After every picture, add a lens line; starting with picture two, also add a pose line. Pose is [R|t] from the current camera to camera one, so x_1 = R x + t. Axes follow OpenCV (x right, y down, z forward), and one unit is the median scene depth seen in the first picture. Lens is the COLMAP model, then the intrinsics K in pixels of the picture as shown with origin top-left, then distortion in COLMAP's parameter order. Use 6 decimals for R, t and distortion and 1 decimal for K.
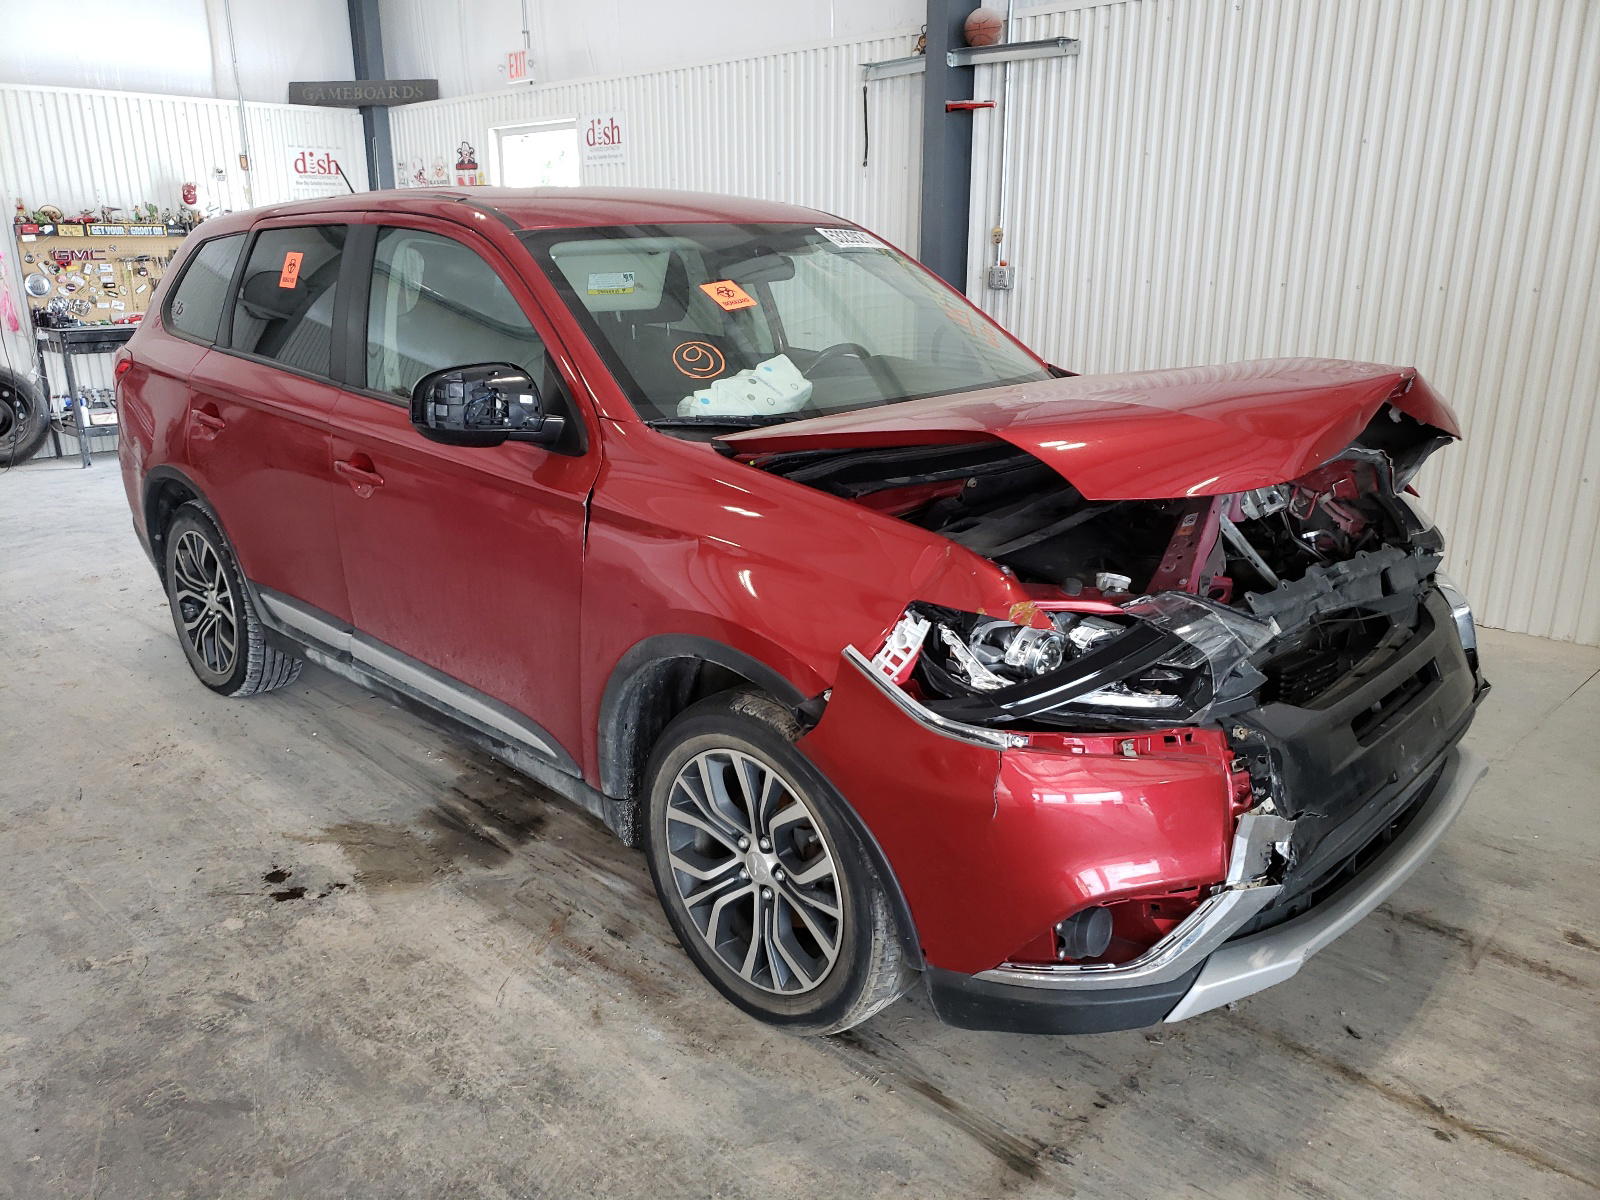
lens RADIAL K [[1201.0, 0, 799.5], [0, 1201.0, 604.7], [0, 0, 1]] dist [-0.008169, 0.039177]
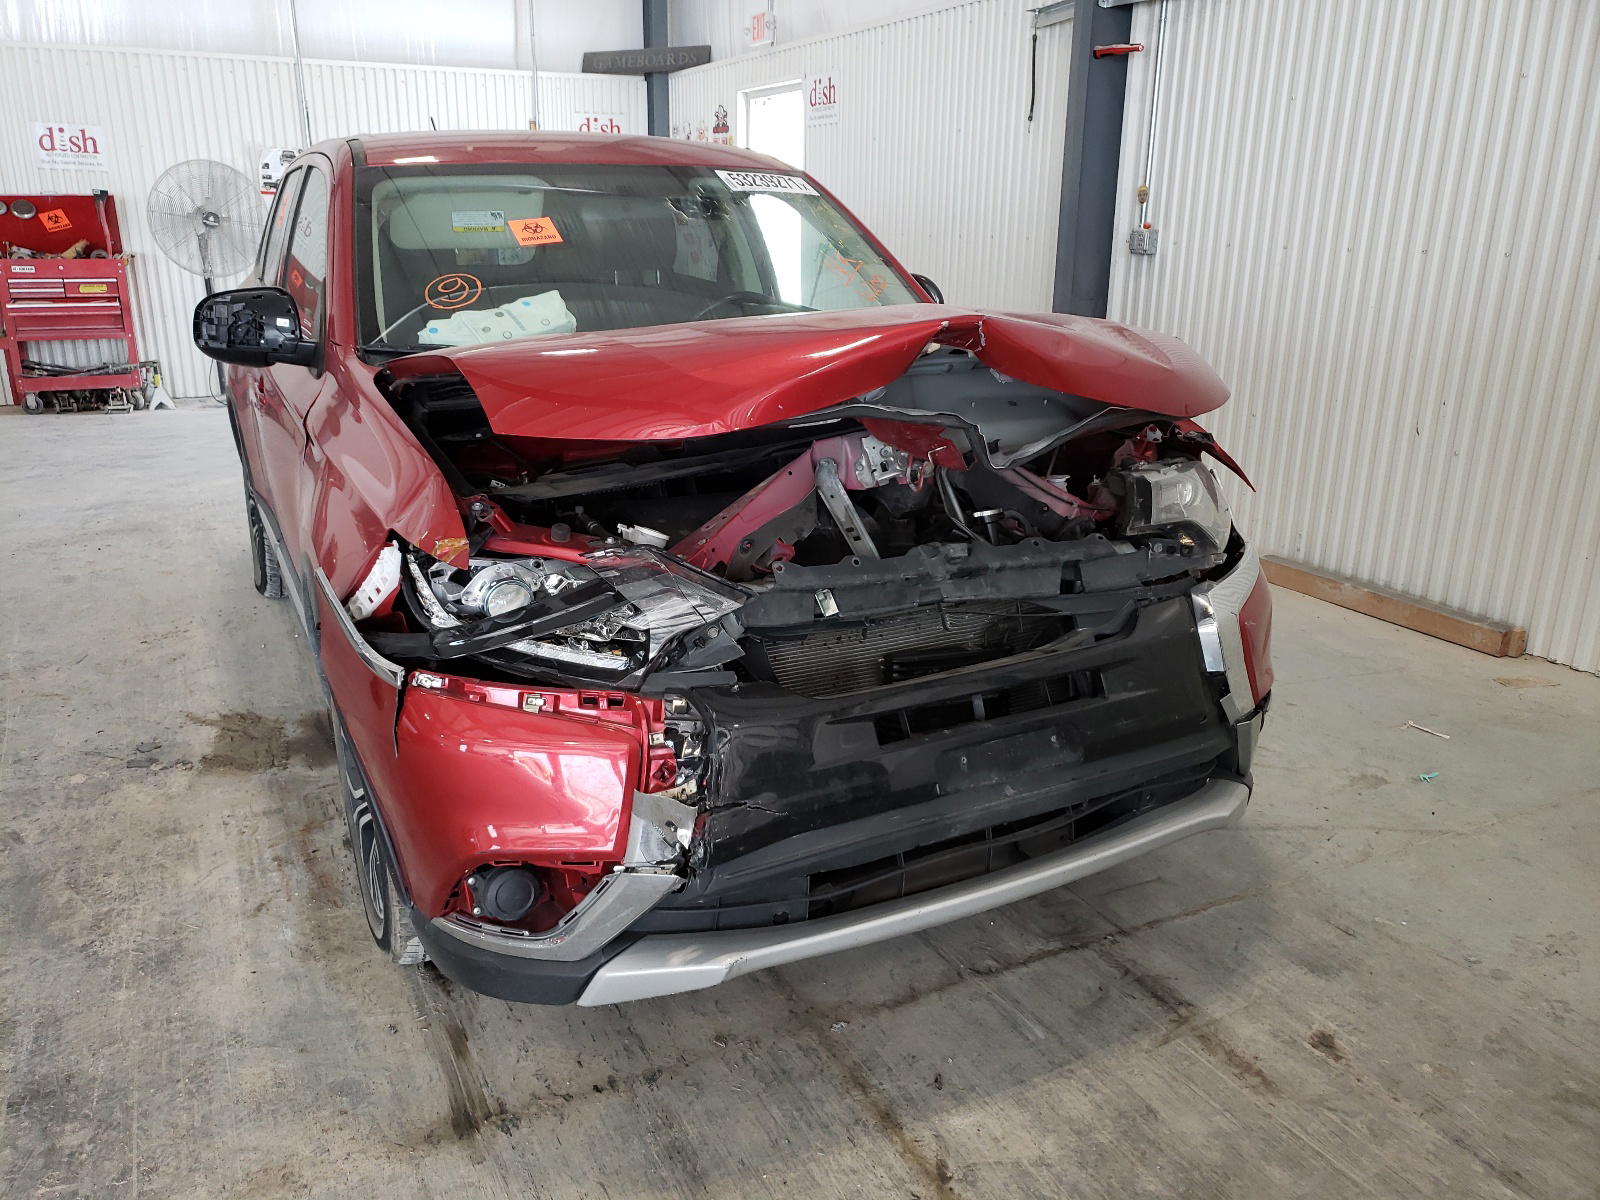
lens RADIAL K [[1213.8, 0, 800.0], [0, 1213.8, 600.0], [0, 0, 1]] dist [0.010846, 0.003744]
pose [[0.948472, 0.107236, -0.298163, 0.269322], [-0.103275, 0.994228, 0.029058, -0.003741], [0.299558, 0.003232, 0.954073, 0.056132]]
